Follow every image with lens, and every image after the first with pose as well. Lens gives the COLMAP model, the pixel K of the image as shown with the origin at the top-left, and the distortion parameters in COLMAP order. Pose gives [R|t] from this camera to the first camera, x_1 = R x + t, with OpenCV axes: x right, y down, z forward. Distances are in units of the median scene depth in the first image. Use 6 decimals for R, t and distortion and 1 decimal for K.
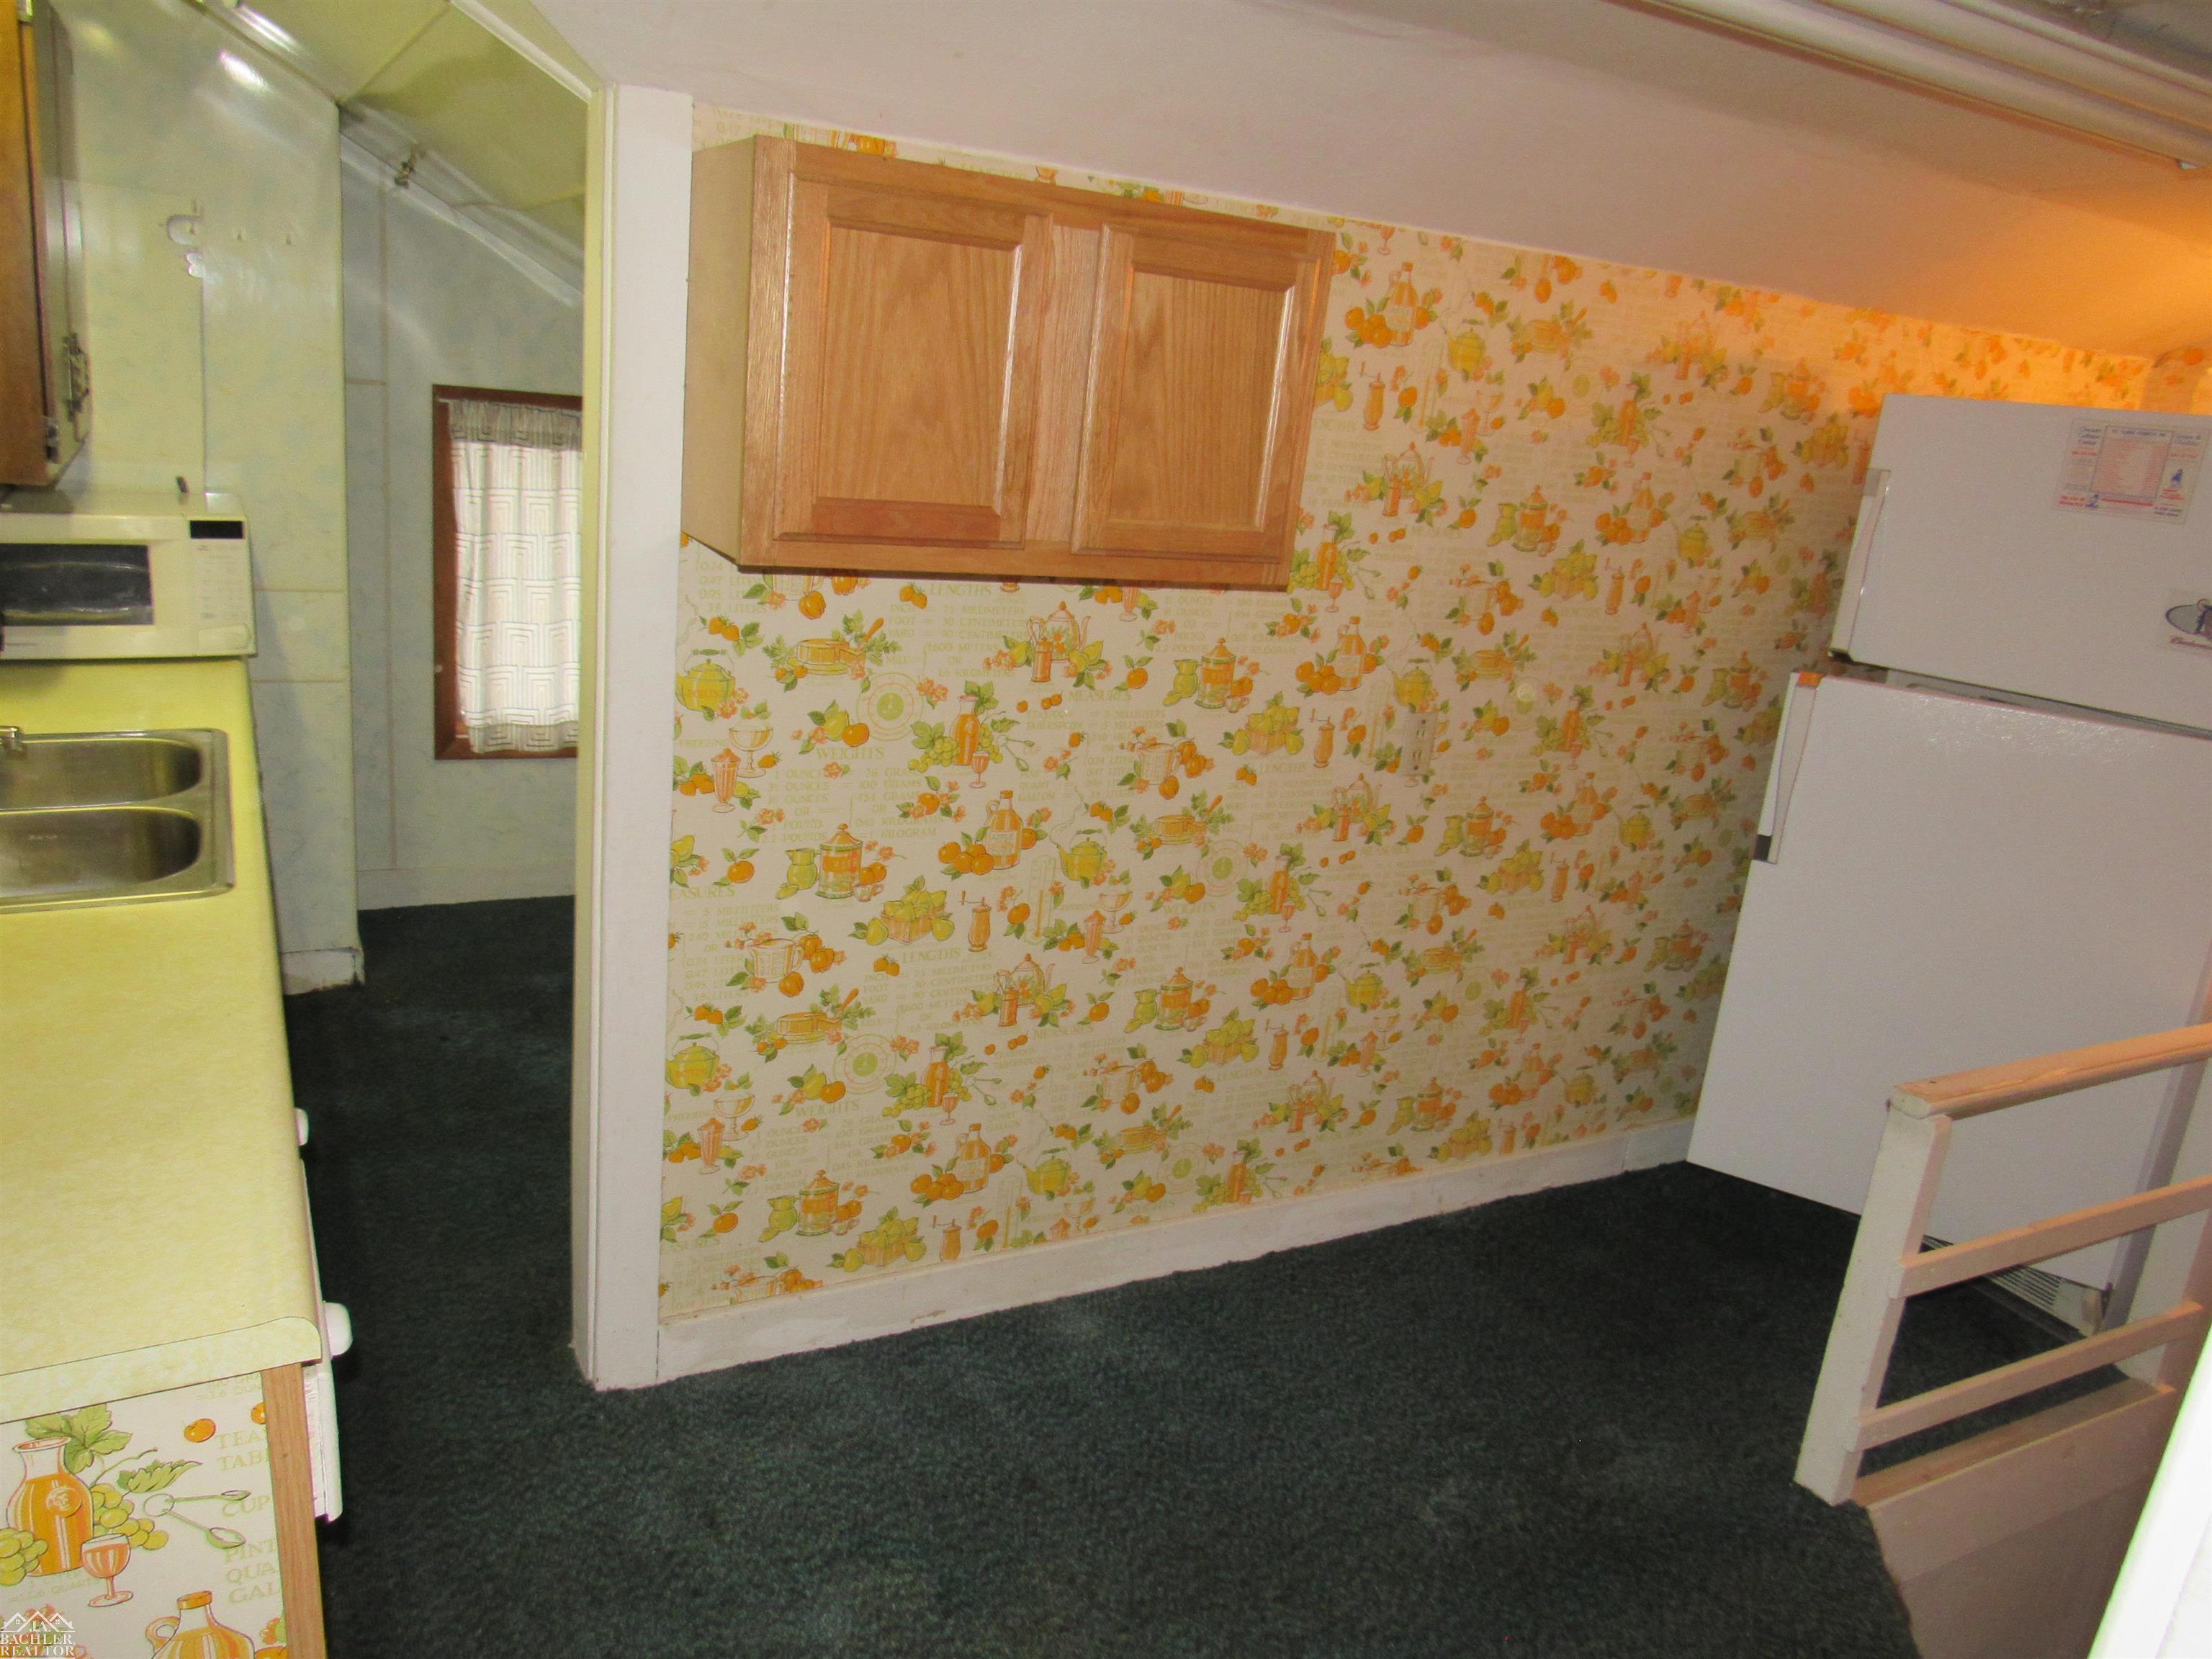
lens RADIAL K [[1570.7, 0, 1108.3], [0, 1570.7, 841.8], [0, 0, 1]] dist [-0.032463, 0.010637]
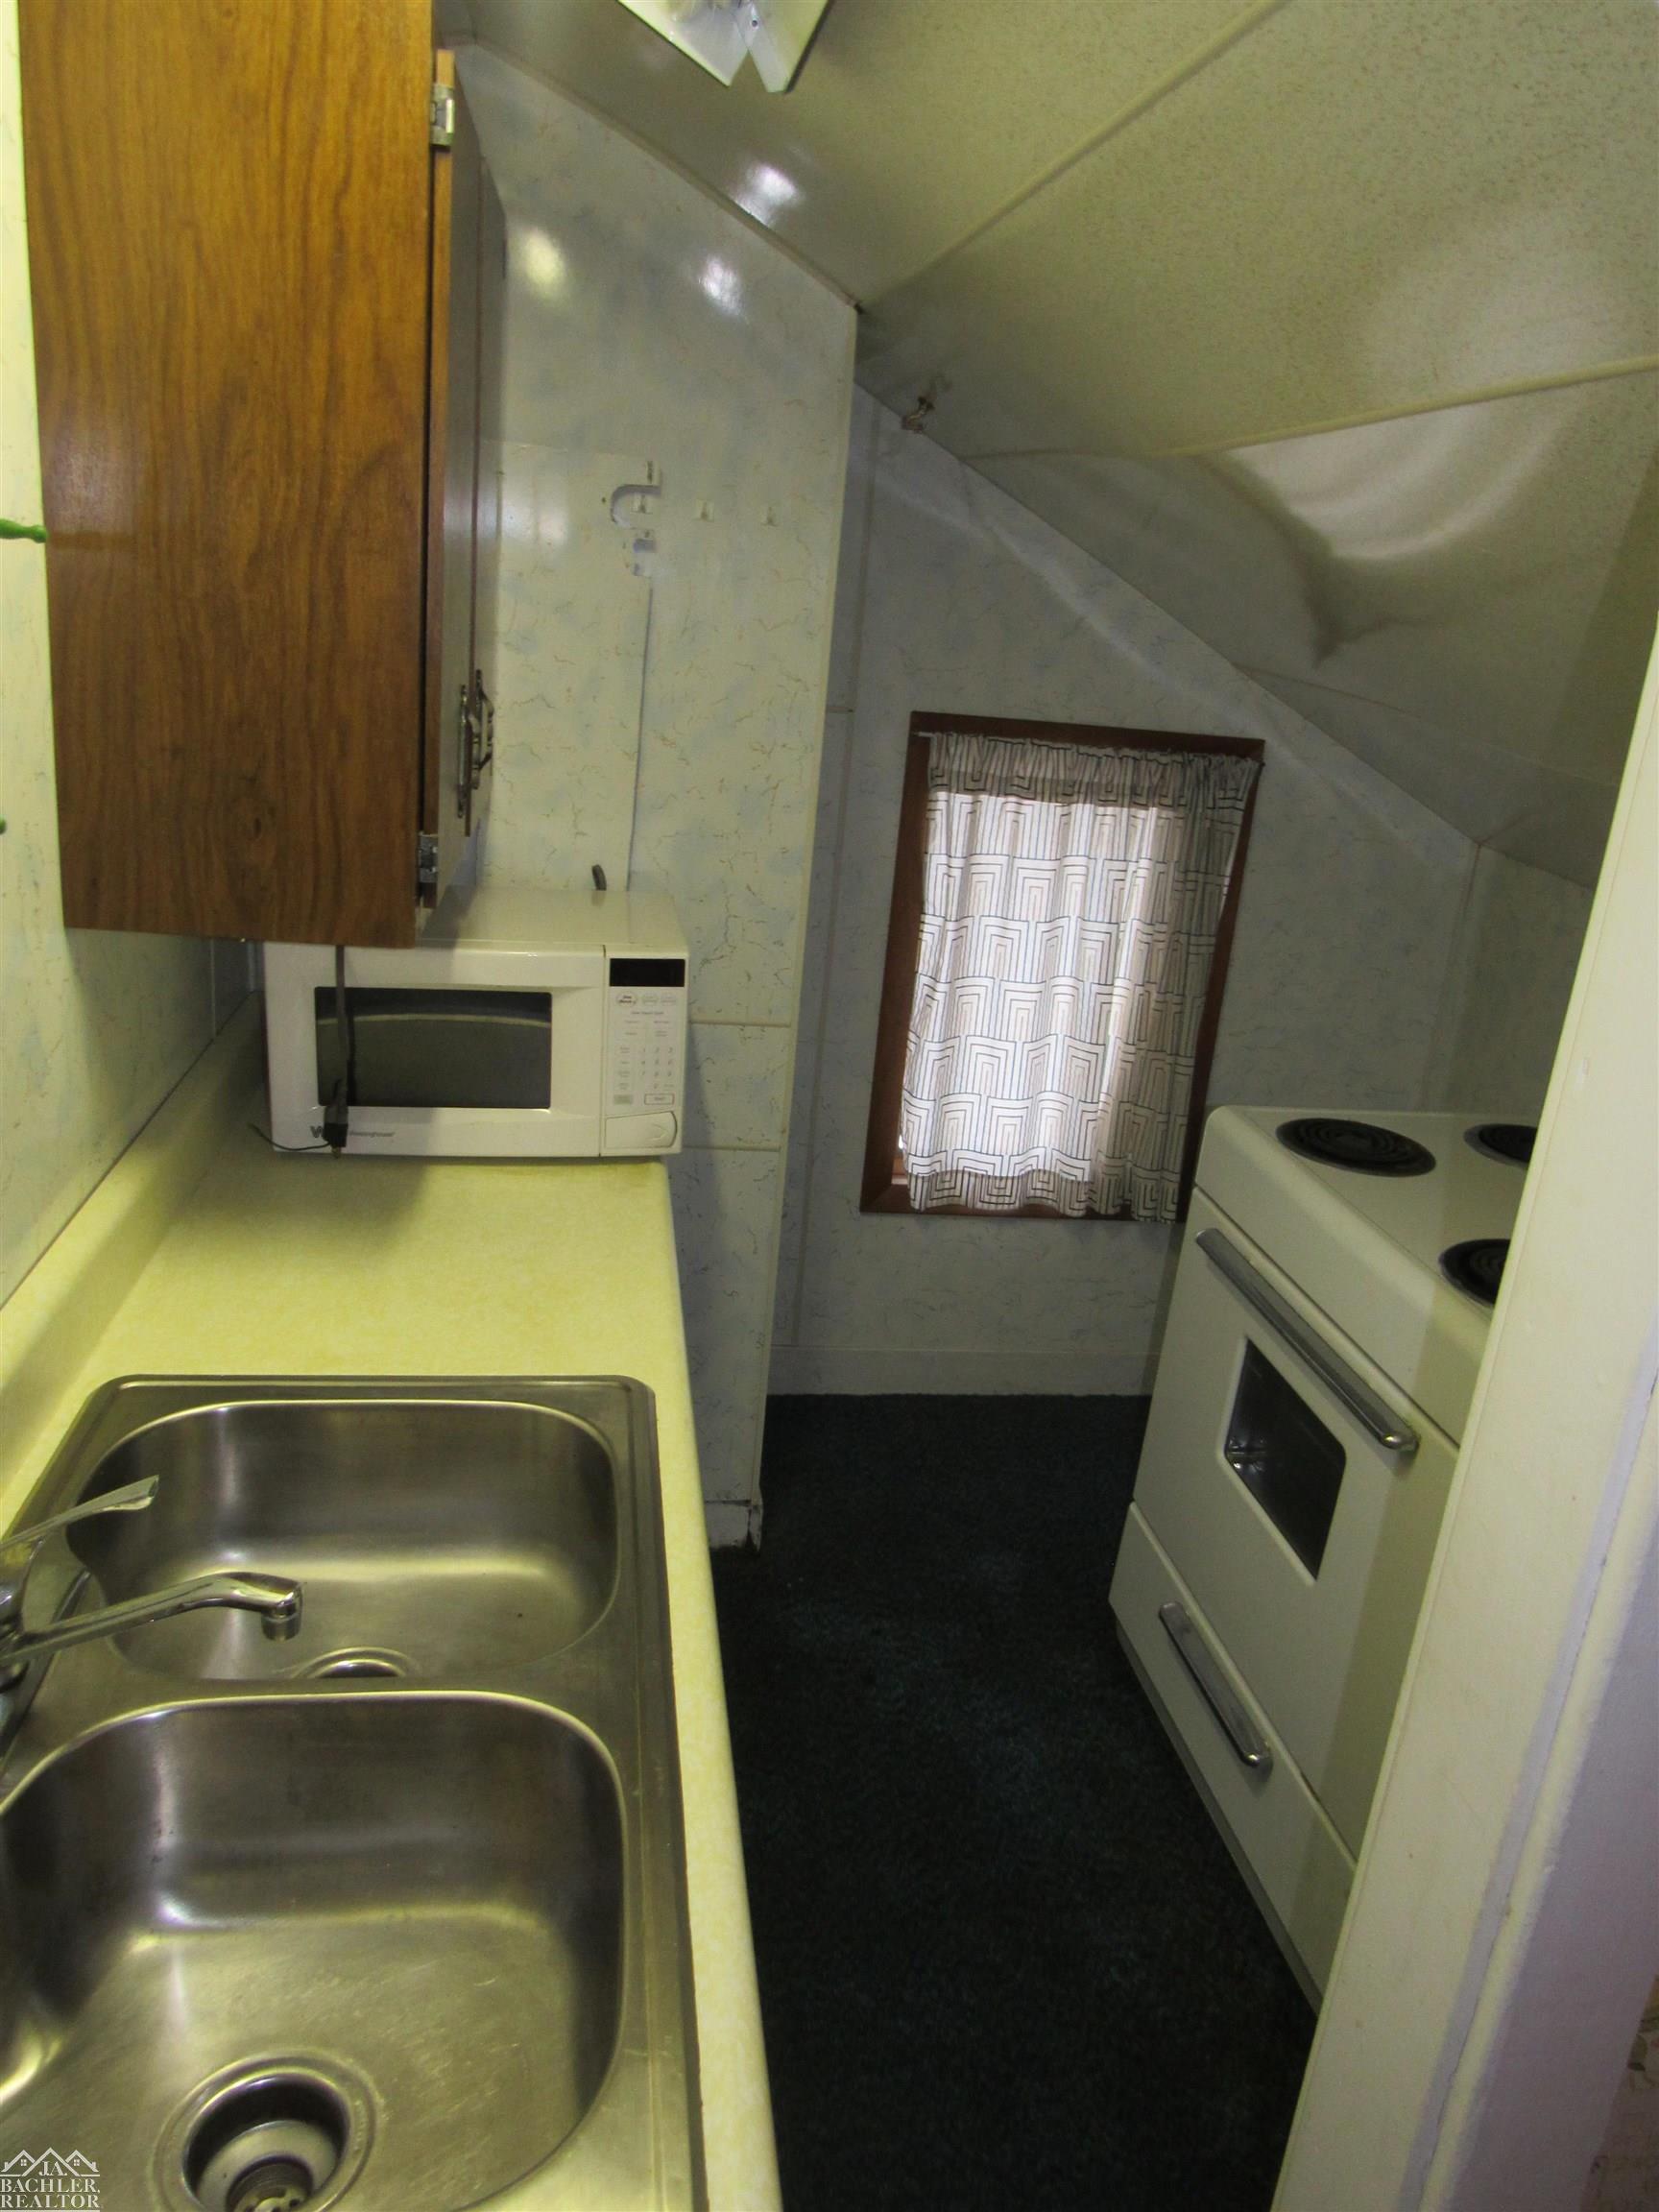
lens RADIAL K [[1570.7, 0, 818.0], [0, 1570.7, 1099.9], [0, 0, 1]] dist [-0.032463, 0.010637]
pose [[0.932846, 0.087648, -0.349450, -0.228678], [-0.087615, 0.996027, 0.015935, -0.136312], [0.349458, 0.015752, 0.936819, 0.345251]]
